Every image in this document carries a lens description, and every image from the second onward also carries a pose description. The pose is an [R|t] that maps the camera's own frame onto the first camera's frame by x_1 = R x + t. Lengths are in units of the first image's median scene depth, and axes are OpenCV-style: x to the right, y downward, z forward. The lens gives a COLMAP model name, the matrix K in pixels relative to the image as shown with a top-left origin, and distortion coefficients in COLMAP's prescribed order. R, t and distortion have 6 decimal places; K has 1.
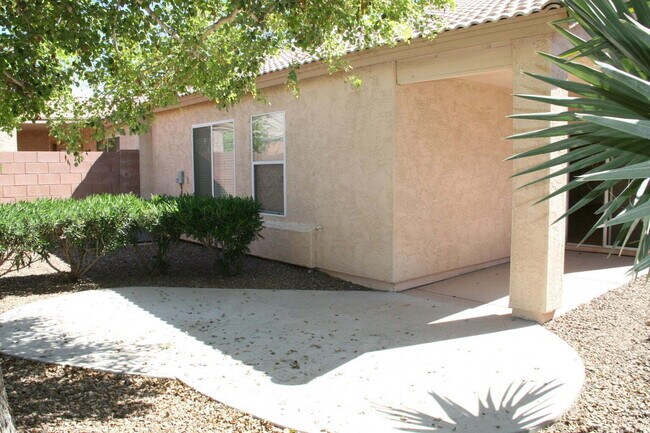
lens RADIAL K [[521.9, 0, 325.0], [0, 521.9, 216.5], [0, 0, 1]] dist [-0.192574, 0.127294]
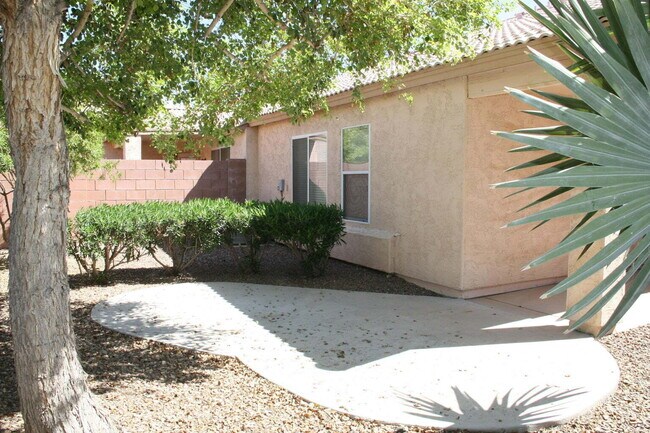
lens RADIAL K [[521.9, 0, 325.0], [0, 521.9, 216.5], [0, 0, 1]] dist [-0.192574, 0.127294]
pose [[0.973554, 0.027149, -0.226840, 0.127323], [-0.031644, 0.999368, -0.016203, 0.008984], [0.226257, 0.022952, 0.973797, -0.080198]]
